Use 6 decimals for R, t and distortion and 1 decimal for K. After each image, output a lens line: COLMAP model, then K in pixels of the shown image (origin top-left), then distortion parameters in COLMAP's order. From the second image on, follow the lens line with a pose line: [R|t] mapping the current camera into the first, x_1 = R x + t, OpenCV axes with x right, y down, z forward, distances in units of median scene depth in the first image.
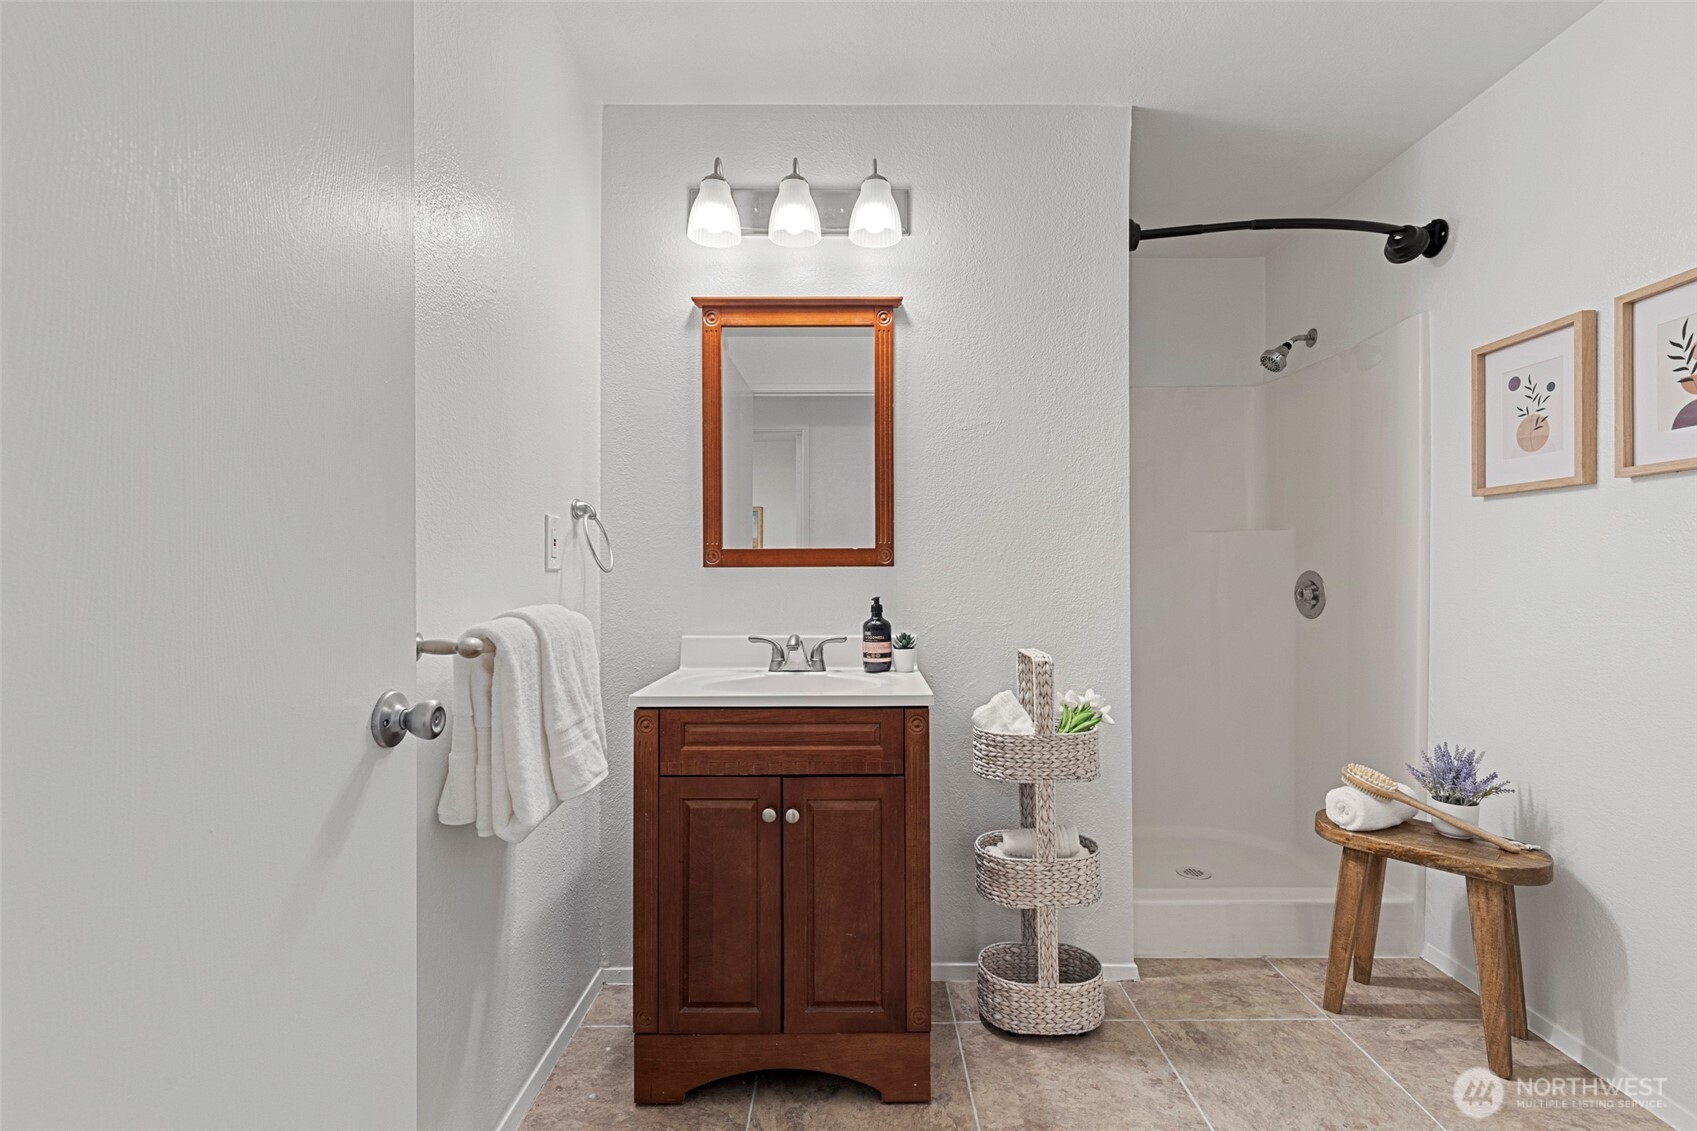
lens RADIAL K [[774.4, 0, 882.1], [0, 774.4, 562.8], [0, 0, 1]] dist [0.013473, -0.002386]
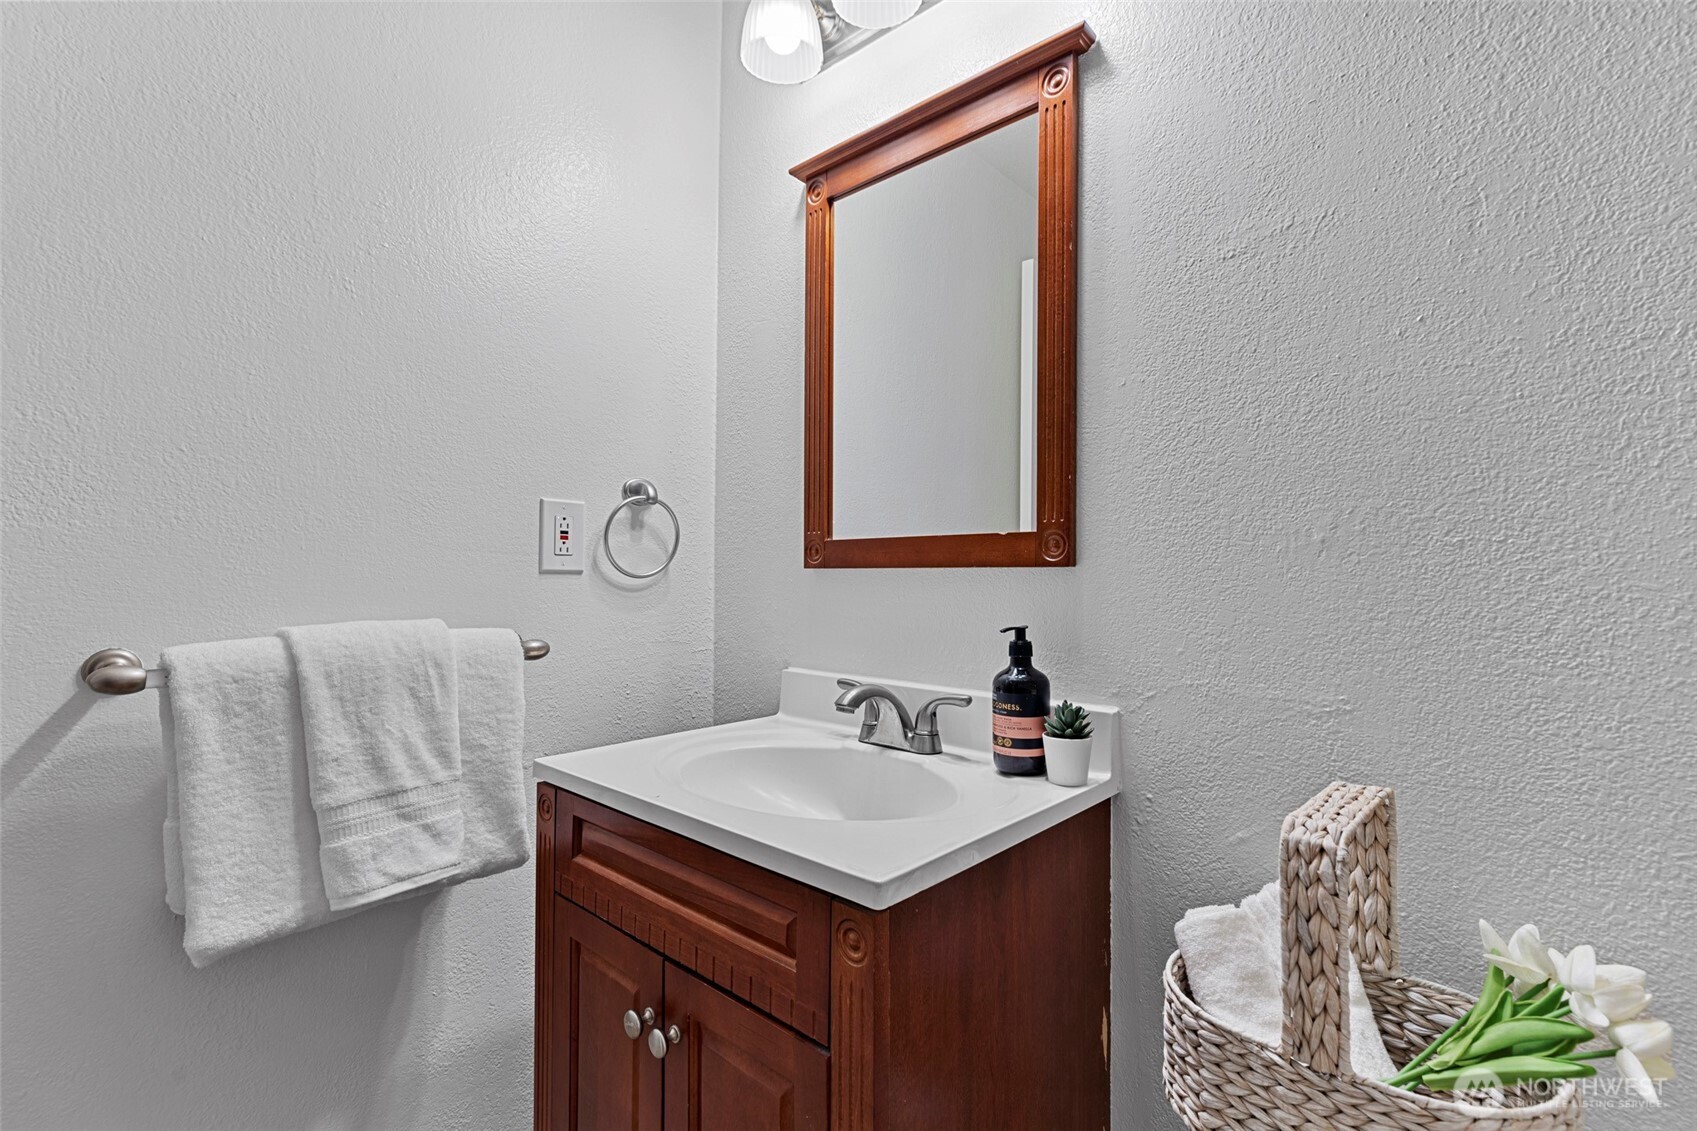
lens RADIAL K [[774.4, 0, 877.6], [0, 774.4, 563.6], [0, 0, 1]] dist [0.013473, -0.002386]
pose [[0.730382, -0.003200, -0.683031, 0.279074], [0.002420, 0.999995, -0.002098, 0.003541], [0.683035, -0.000120, 0.730386, 0.568672]]
